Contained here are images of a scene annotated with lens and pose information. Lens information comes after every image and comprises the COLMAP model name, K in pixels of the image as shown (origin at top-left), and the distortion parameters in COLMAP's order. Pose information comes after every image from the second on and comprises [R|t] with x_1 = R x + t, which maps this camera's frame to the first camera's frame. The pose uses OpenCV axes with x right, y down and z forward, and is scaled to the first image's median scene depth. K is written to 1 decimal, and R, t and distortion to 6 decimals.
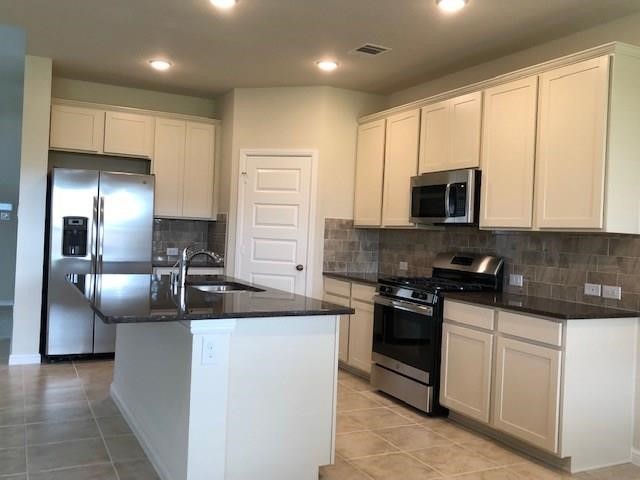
lens RADIAL K [[593.8, 0, 322.6], [0, 593.8, 236.4], [0, 0, 1]] dist [0.120661, -0.223236]
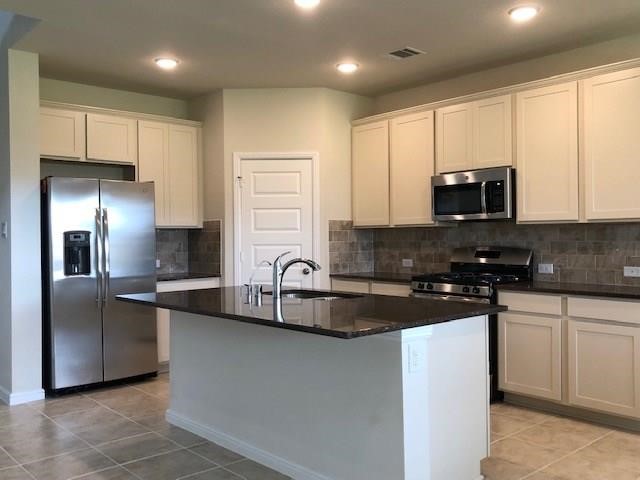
lens RADIAL K [[593.8, 0, 322.6], [0, 593.8, 236.4], [0, 0, 1]] dist [0.120661, -0.223236]
pose [[0.964770, -0.052851, 0.257731, -0.288820], [0.052849, 0.998578, 0.006941, -0.011973], [-0.257731, 0.006925, 0.966192, 0.041263]]
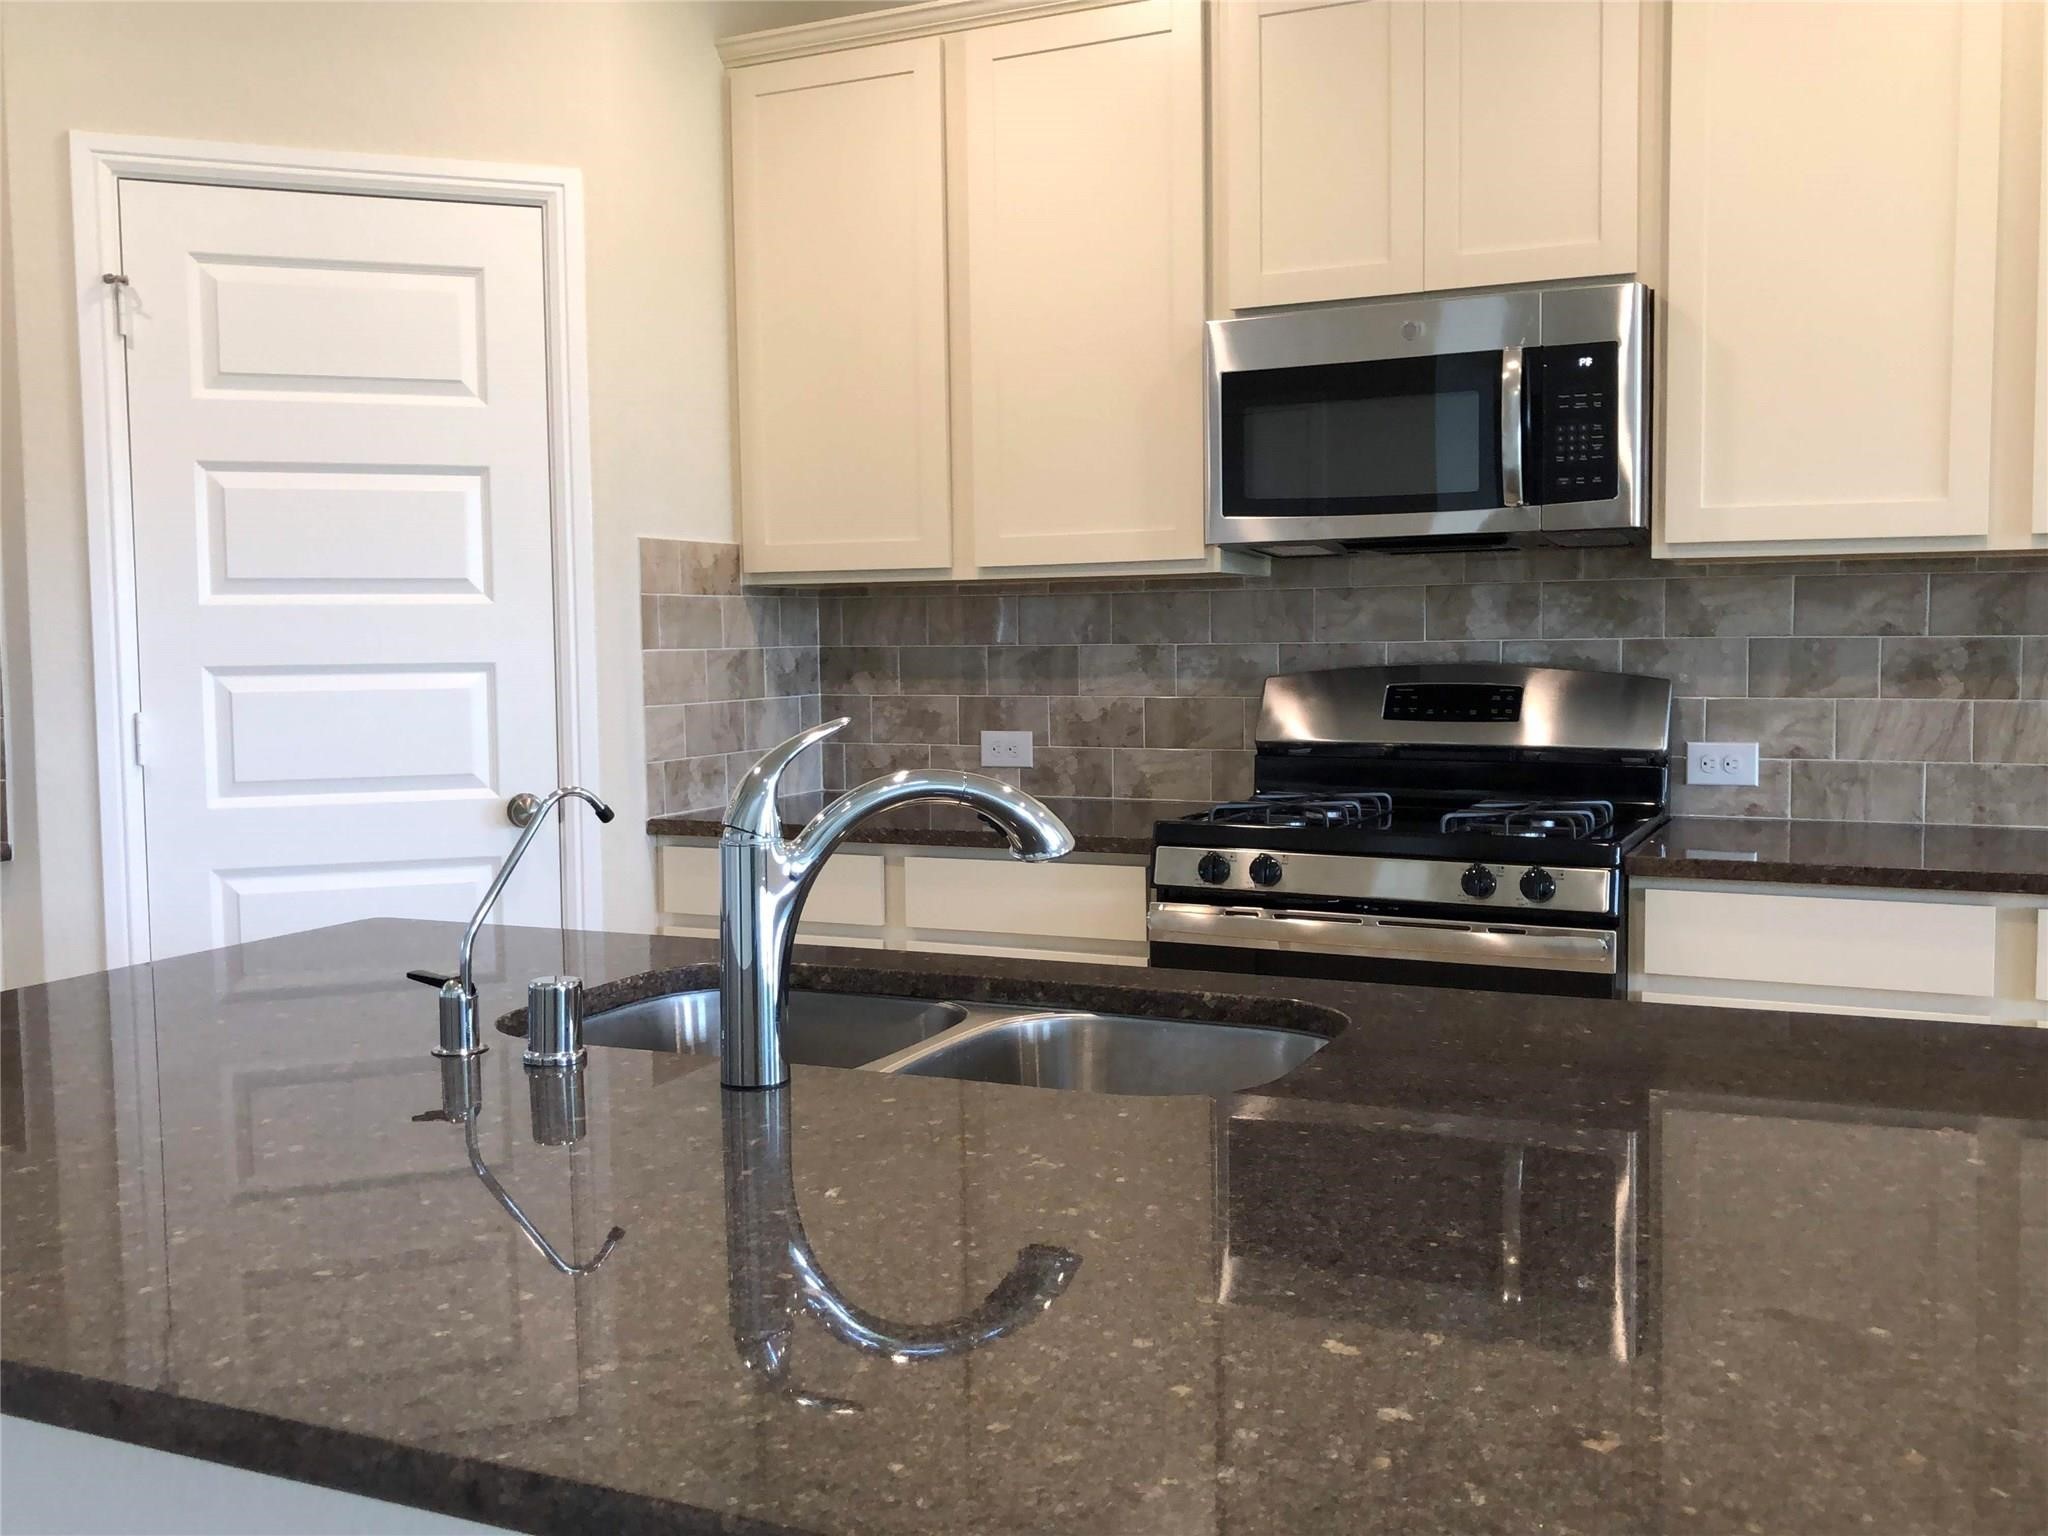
lens RADIAL K [[1900.3, 0, 1032.4], [0, 1900.3, 756.5], [0, 0, 1]] dist [0.120661, -0.223236]
pose [[0.784008, -0.096345, 0.613229, -0.309303], [0.050198, 0.994487, 0.092067, -0.012574], [-0.618718, -0.041398, 0.784521, 0.470536]]
